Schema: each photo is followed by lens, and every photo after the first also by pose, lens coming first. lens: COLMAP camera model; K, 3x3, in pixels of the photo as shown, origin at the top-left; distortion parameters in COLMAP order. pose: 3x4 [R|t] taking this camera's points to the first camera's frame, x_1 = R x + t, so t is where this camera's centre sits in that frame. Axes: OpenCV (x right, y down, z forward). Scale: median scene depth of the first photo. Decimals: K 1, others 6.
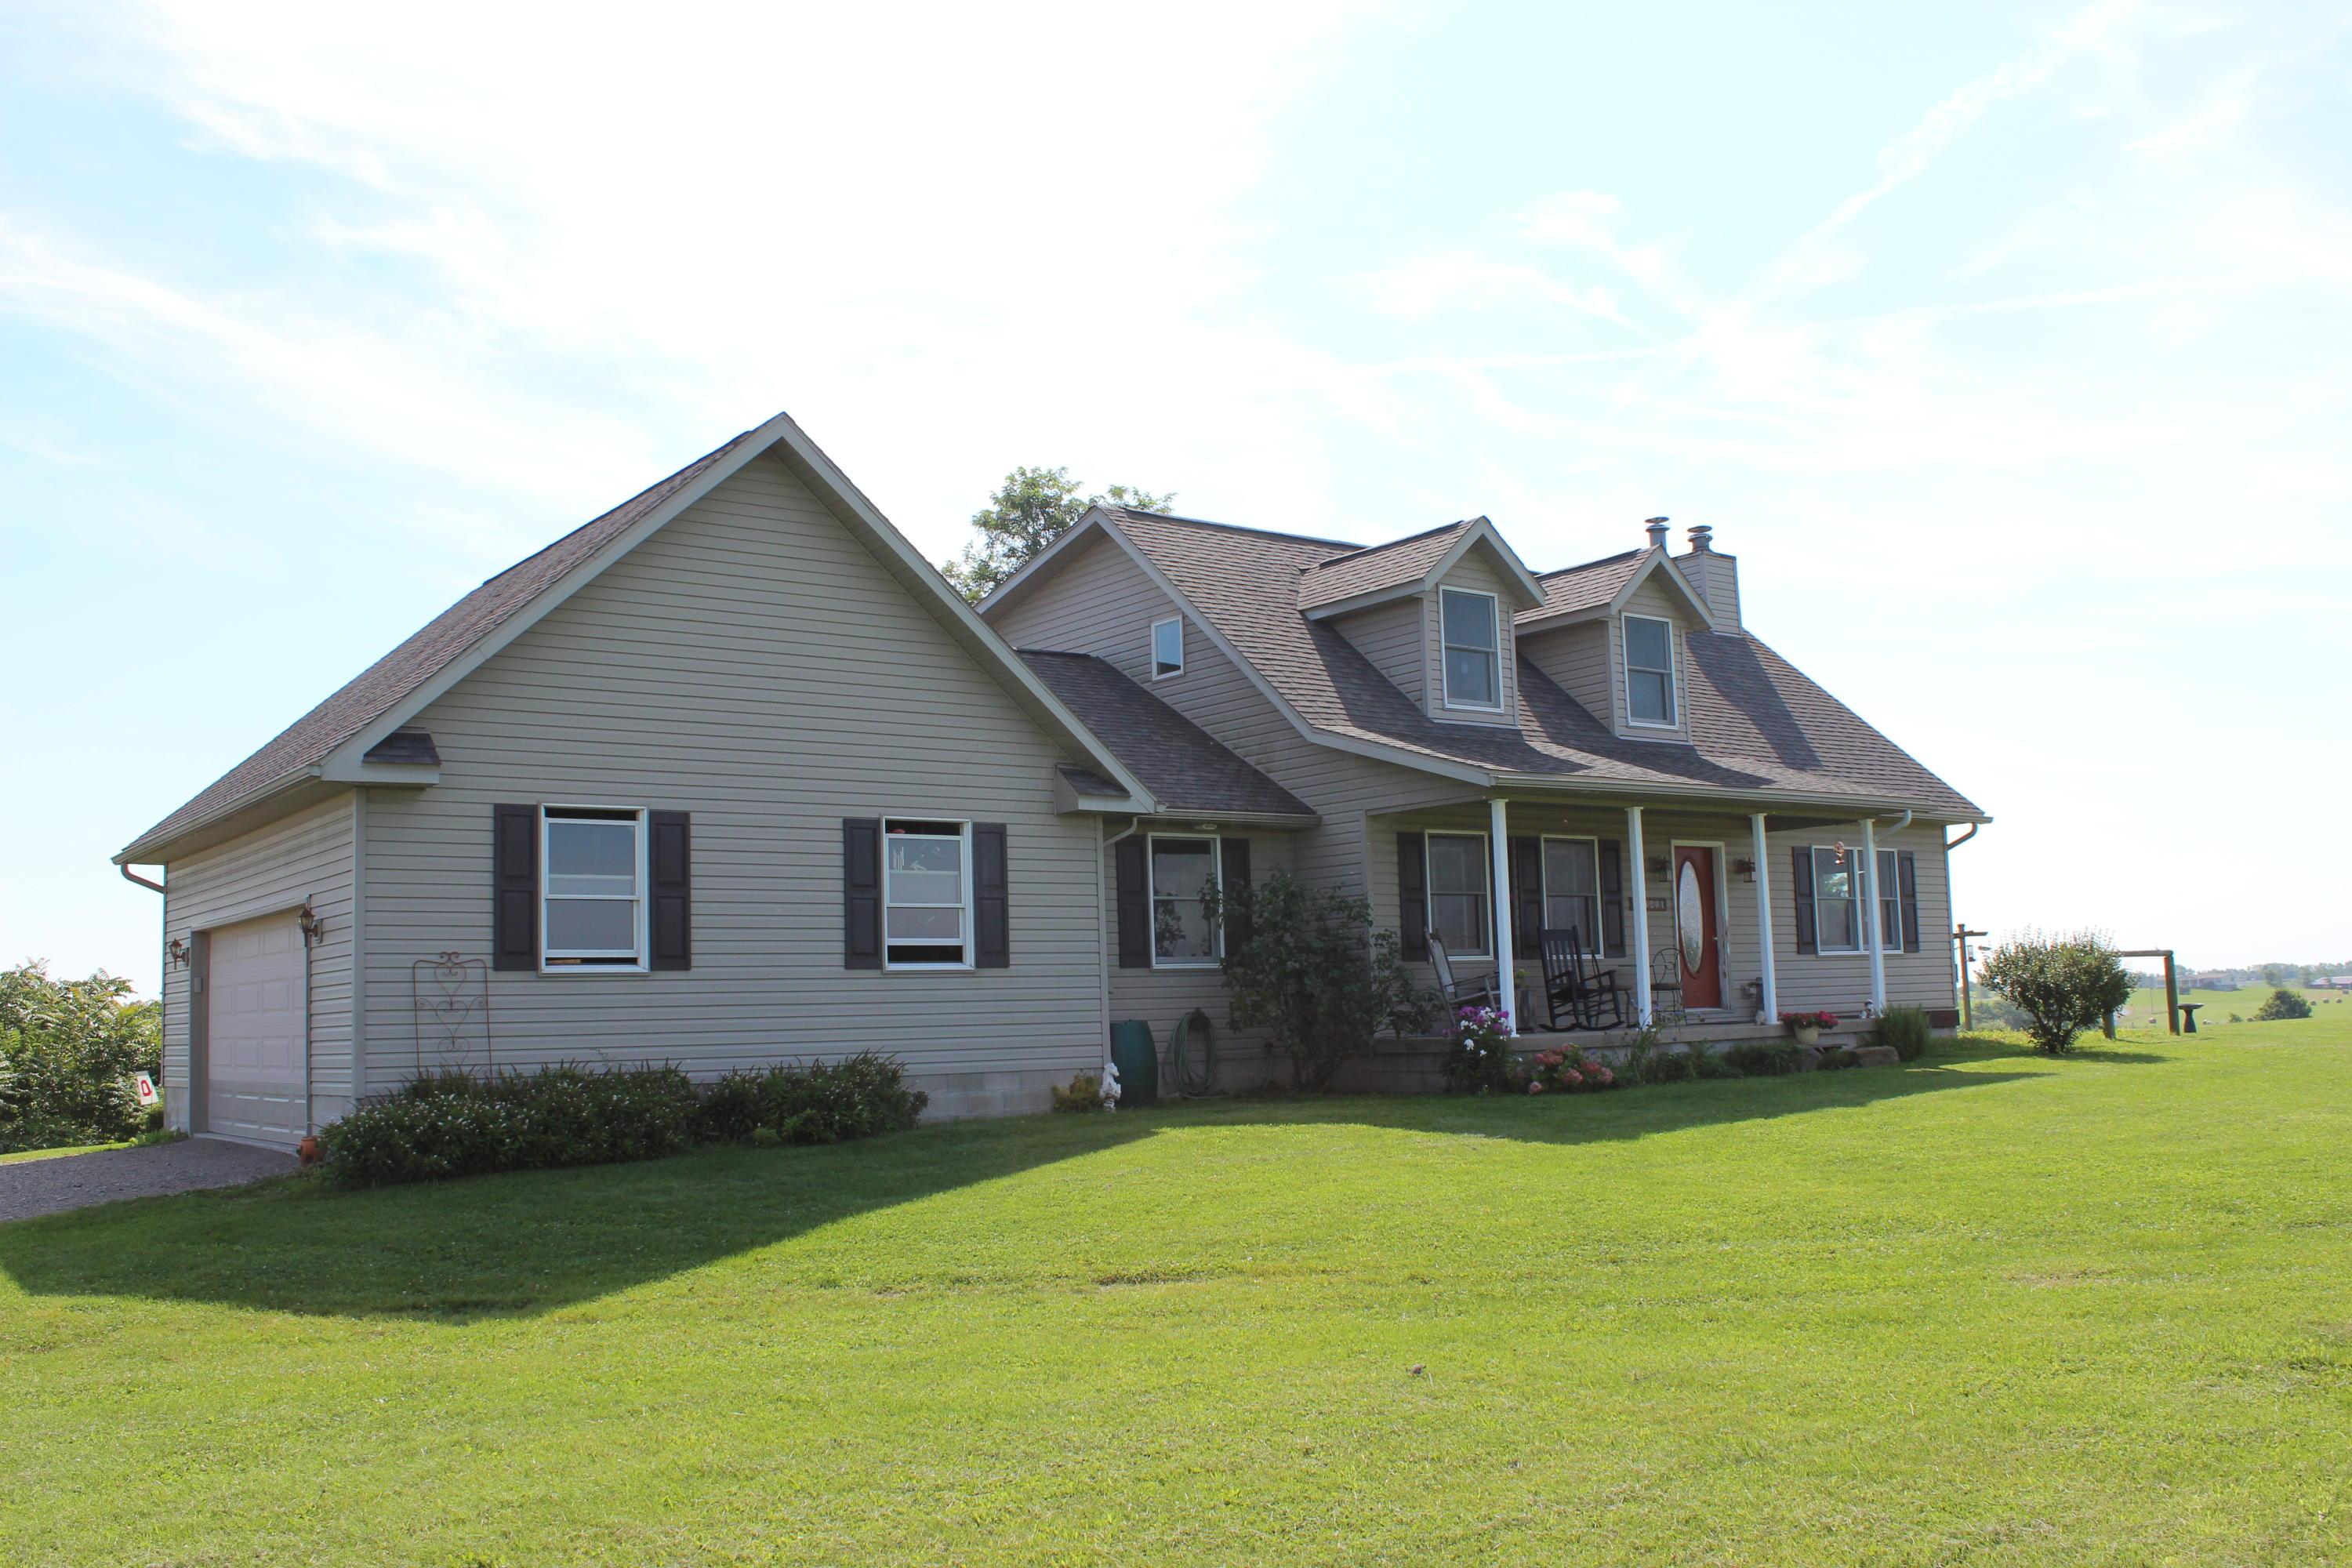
lens RADIAL K [[2108.5, 0, 1211.3], [0, 2108.5, 793.6], [0, 0, 1]] dist [-0.157775, 0.144041]
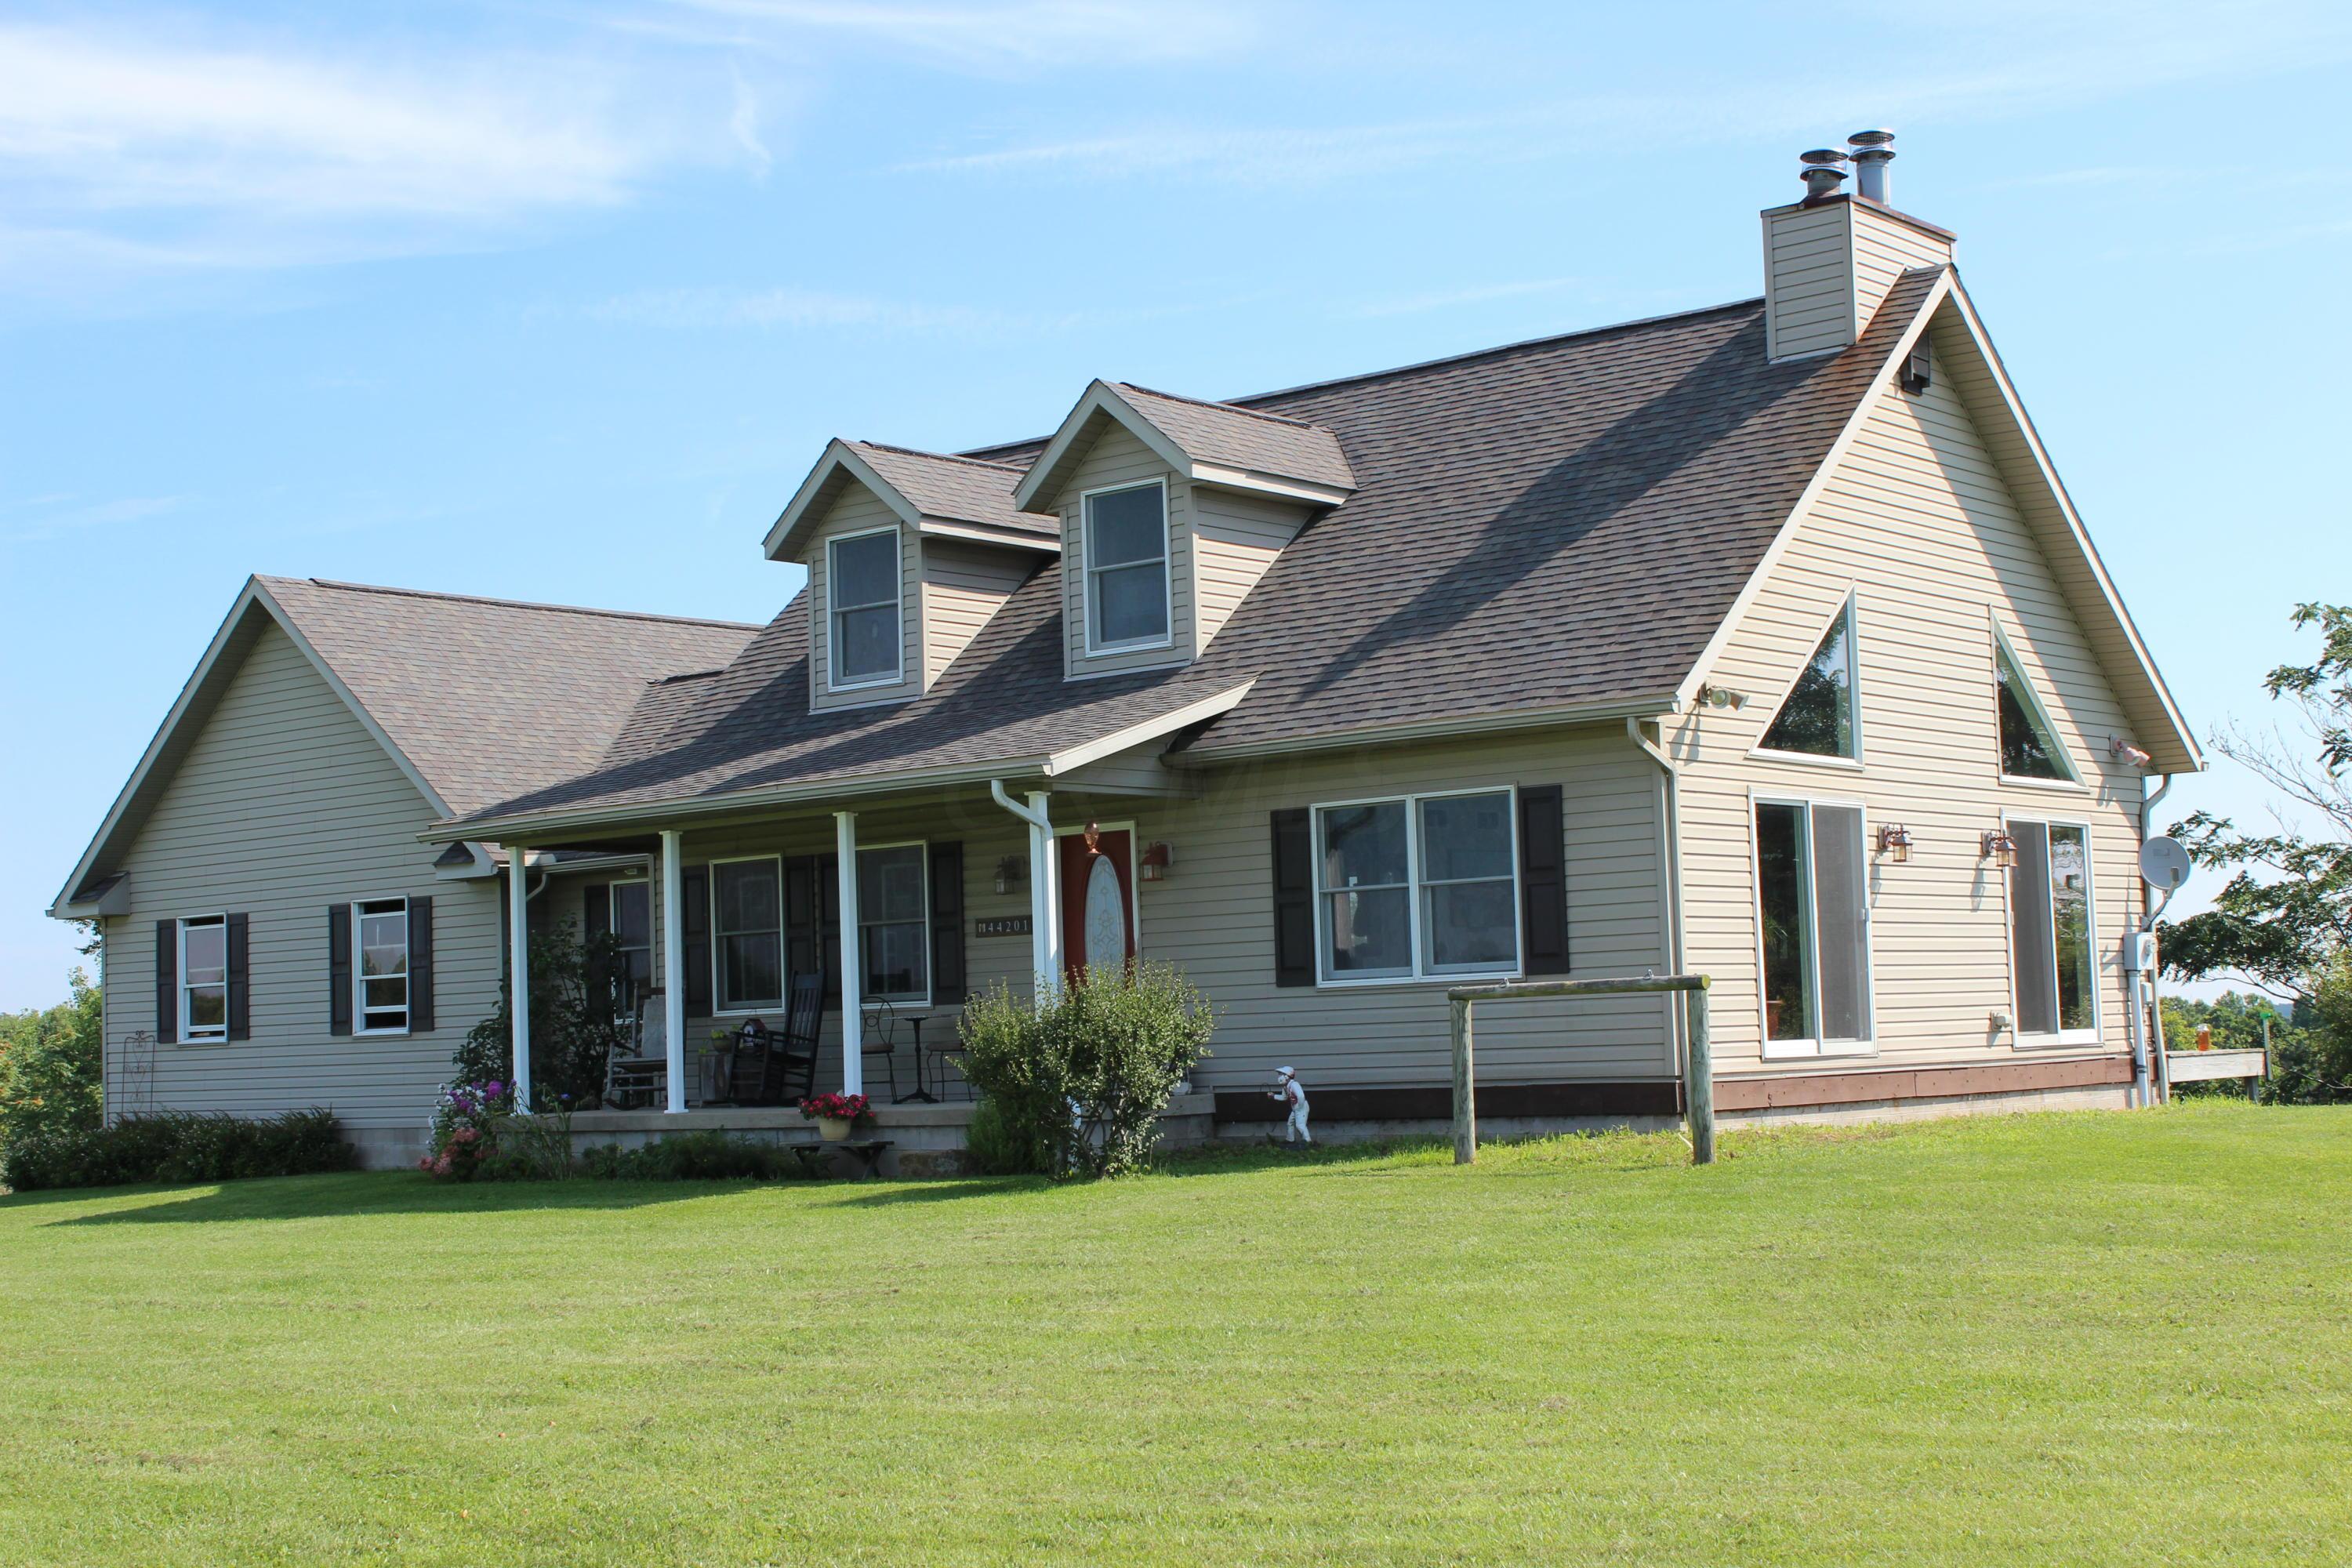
lens RADIAL K [[3234.6, 0, 1176.0], [0, 3234.6, 784.0], [0, 0, 1]] dist [-0.055304, 0.079994]
pose [[0.219607, -0.053526, -0.974119, 1.604762], [0.134512, 0.990619, -0.024109, 0.049156], [0.966271, -0.125736, 0.224746, 1.019848]]
